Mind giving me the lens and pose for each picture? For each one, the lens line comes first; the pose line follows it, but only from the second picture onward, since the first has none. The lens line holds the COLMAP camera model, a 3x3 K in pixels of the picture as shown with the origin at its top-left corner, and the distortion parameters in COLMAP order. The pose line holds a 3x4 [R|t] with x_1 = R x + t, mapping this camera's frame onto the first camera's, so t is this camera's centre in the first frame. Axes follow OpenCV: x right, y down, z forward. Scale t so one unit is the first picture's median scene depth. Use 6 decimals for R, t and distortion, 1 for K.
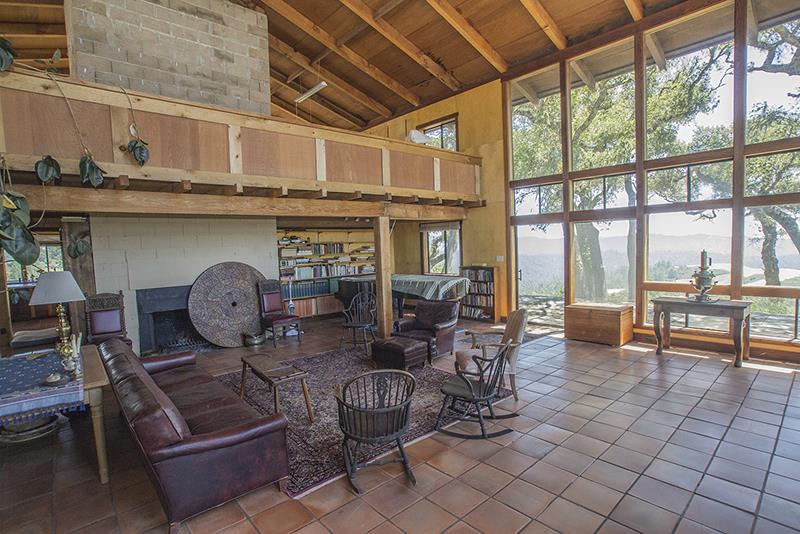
lens RADIAL K [[404.8, 0, 406.7], [0, 404.8, 269.0], [0, 0, 1]] dist [-0.078657, 0.042248]
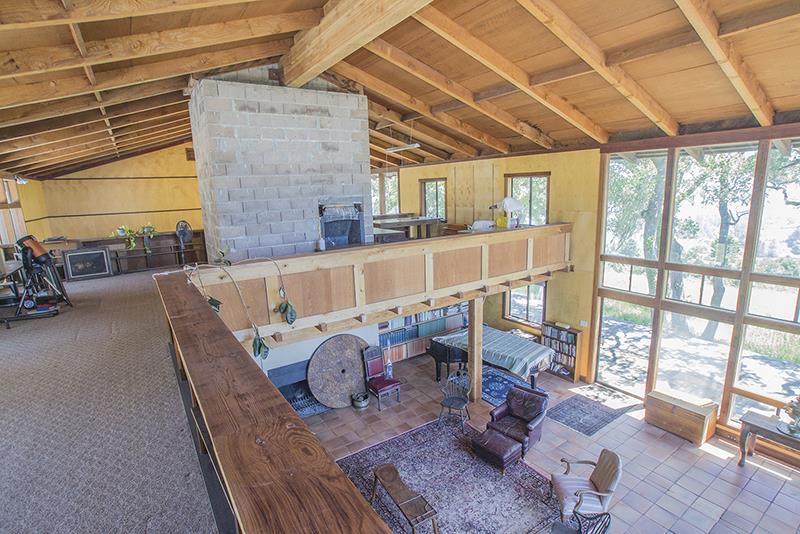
lens RADIAL K [[404.8, 0, 406.7], [0, 404.8, 269.0], [0, 0, 1]] dist [-0.078657, 0.042248]
pose [[0.990812, 0.030872, -0.131672, -0.106316], [-0.011929, 0.989753, 0.142291, -0.355949], [0.134716, -0.139413, 0.981028, -0.063828]]
